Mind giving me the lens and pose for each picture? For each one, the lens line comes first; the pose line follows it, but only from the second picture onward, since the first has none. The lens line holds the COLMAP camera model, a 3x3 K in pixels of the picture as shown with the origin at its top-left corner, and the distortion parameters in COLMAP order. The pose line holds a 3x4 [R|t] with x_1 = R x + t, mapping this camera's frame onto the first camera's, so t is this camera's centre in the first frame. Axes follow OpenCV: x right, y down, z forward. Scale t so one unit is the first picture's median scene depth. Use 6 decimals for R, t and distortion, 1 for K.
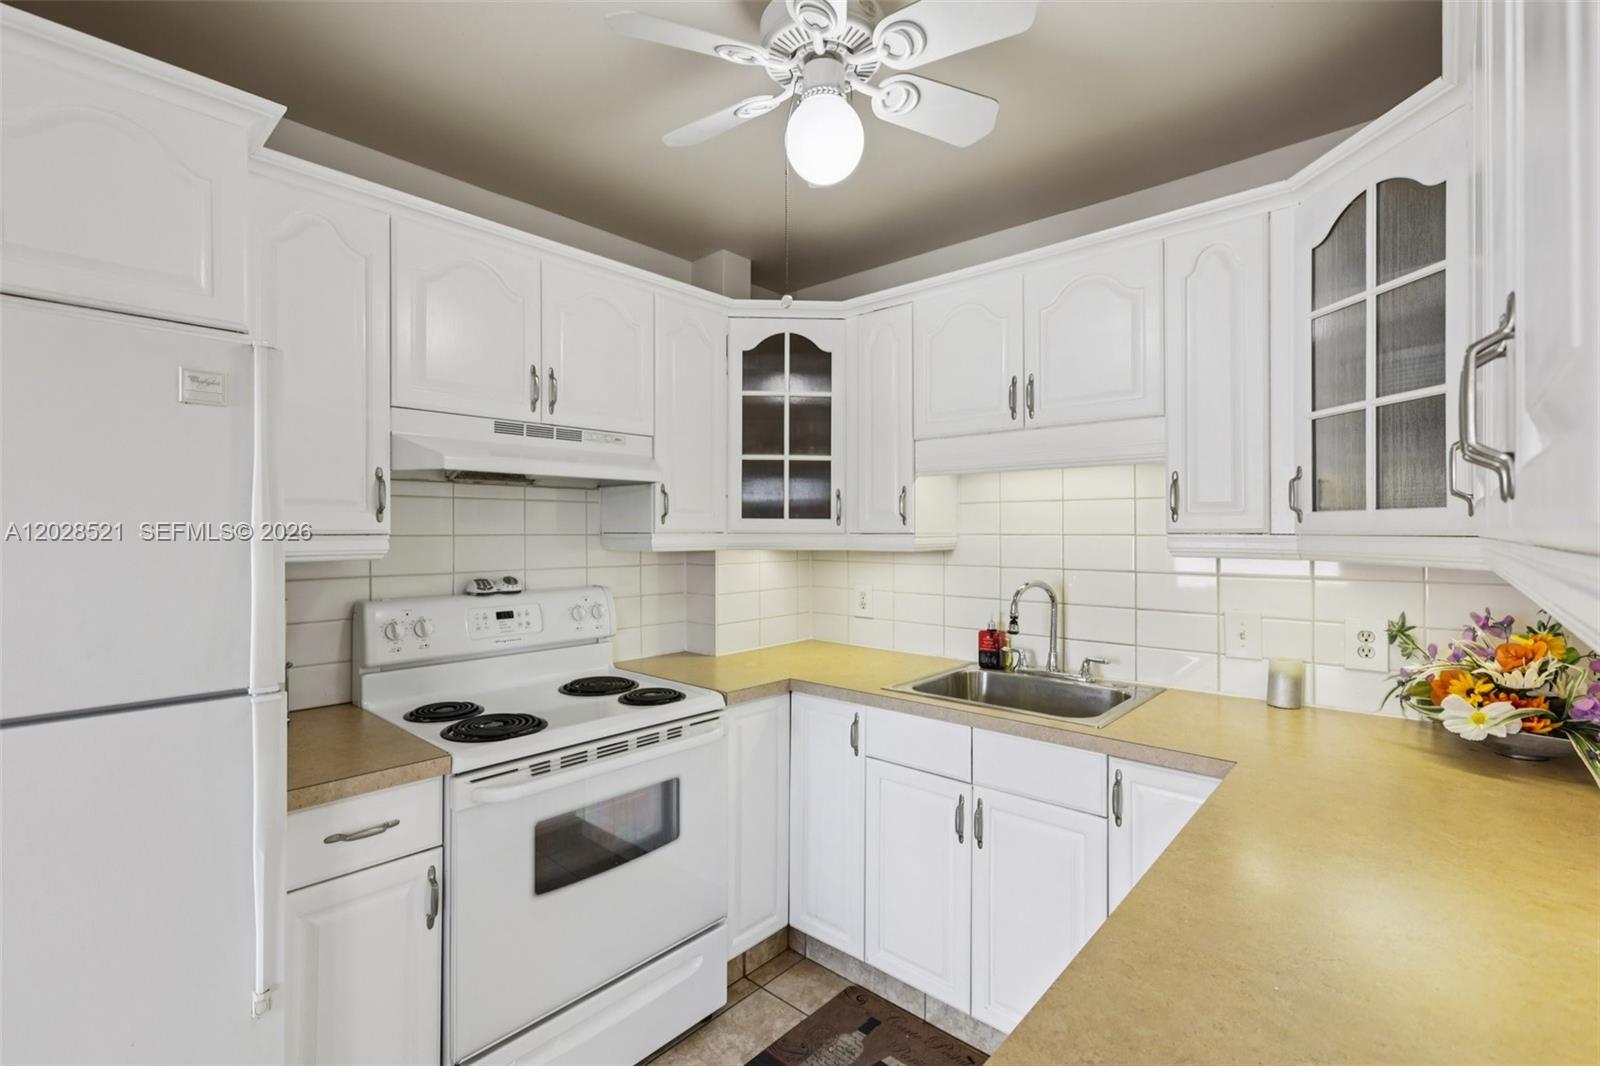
lens RADIAL K [[712.9, 0, 802.0], [0, 712.9, 529.2], [0, 0, 1]] dist [-0.001751, 0.001917]
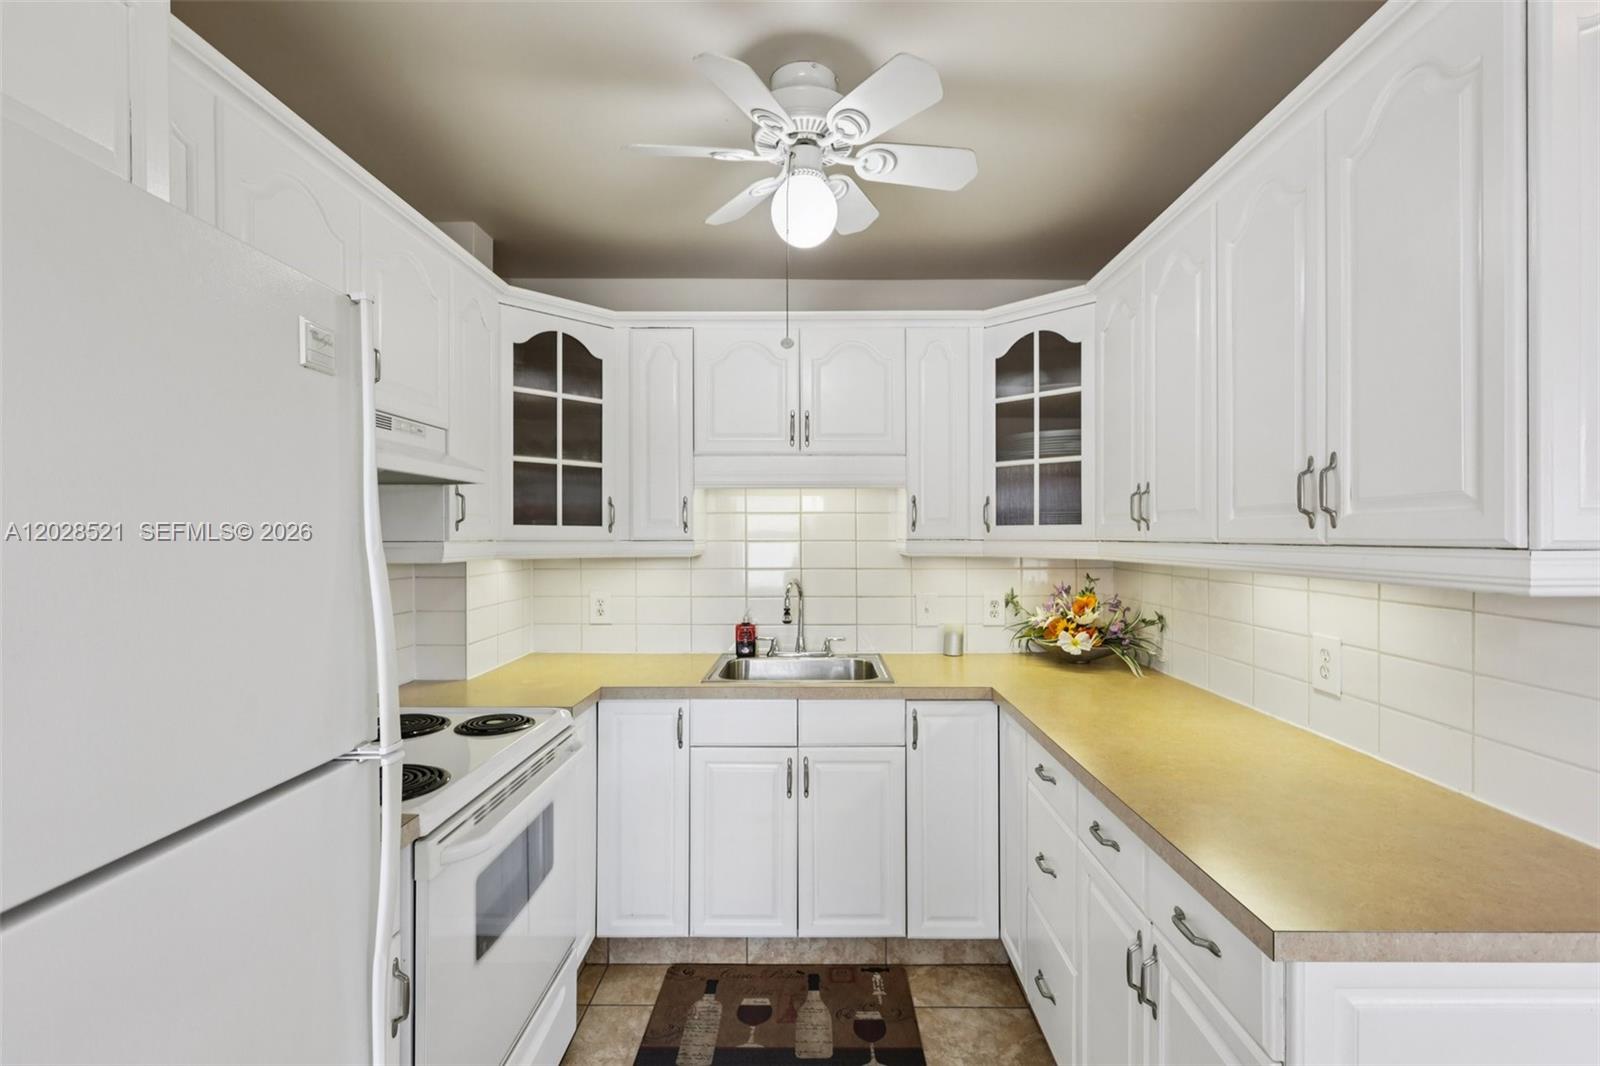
lens RADIAL K [[712.9, 0, 826.5], [0, 712.9, 537.5], [0, 0, 1]] dist [-0.001751, 0.001917]
pose [[0.746733, -0.002666, 0.665119, -0.472537], [-0.000324, 0.999990, 0.004372, -0.003850], [-0.665124, -0.003480, 0.746725, 0.055272]]
